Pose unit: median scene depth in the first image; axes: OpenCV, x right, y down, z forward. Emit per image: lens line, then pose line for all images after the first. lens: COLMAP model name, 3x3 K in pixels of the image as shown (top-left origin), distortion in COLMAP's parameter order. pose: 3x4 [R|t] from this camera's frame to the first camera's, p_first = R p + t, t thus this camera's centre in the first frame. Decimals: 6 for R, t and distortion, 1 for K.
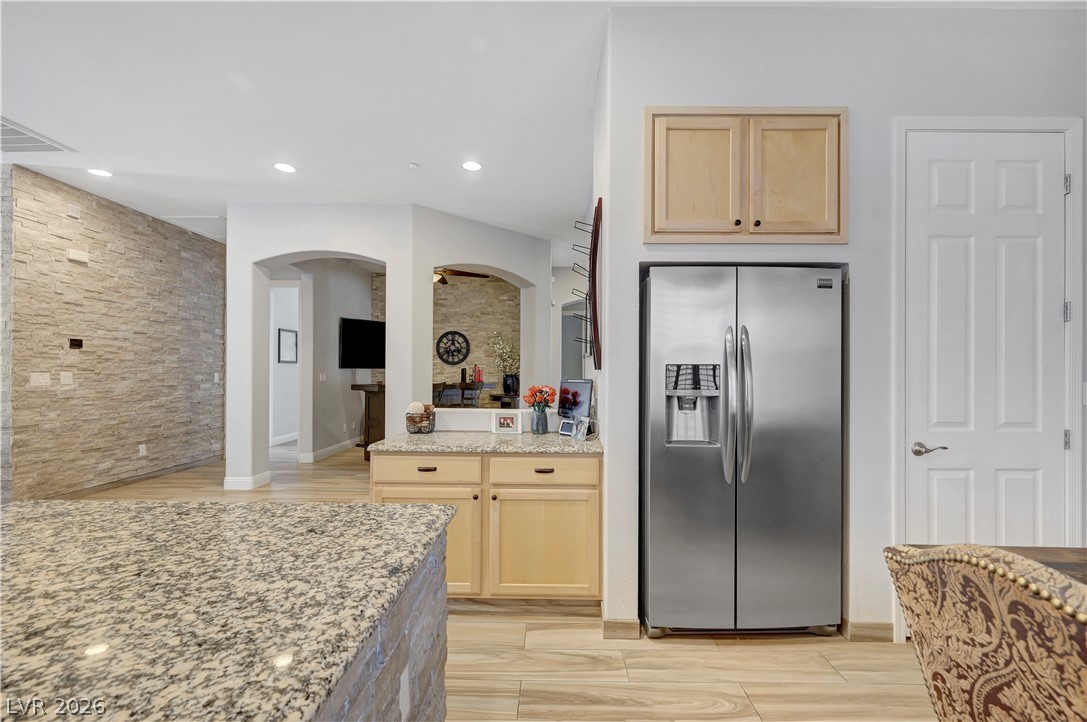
lens RADIAL K [[453.3, 0, 547.6], [0, 453.3, 369.9], [0, 0, 1]] dist [0.000074, 0.000599]
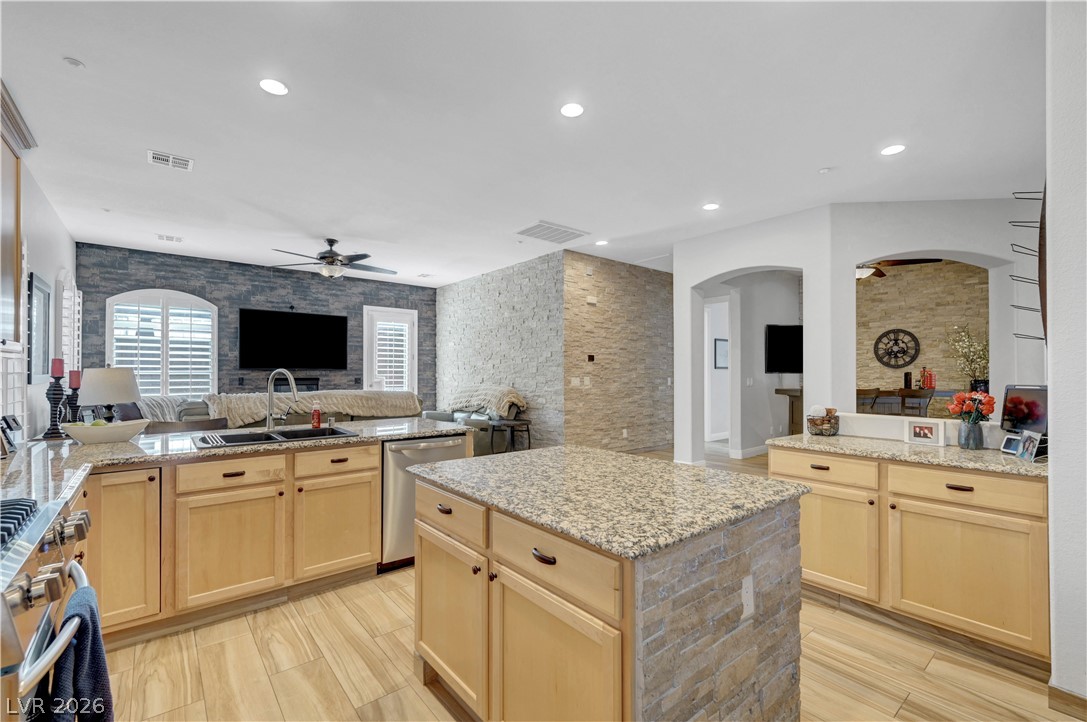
lens RADIAL K [[473.1, 0, 548.6], [0, 473.1, 366.3], [0, 0, 1]] dist [-0.001783, -0.000107]
pose [[0.625540, -0.017810, -0.779989, 0.173892], [0.004016, 0.999800, -0.019609, 0.000012], [0.780182, 0.009134, 0.625486, -0.165735]]
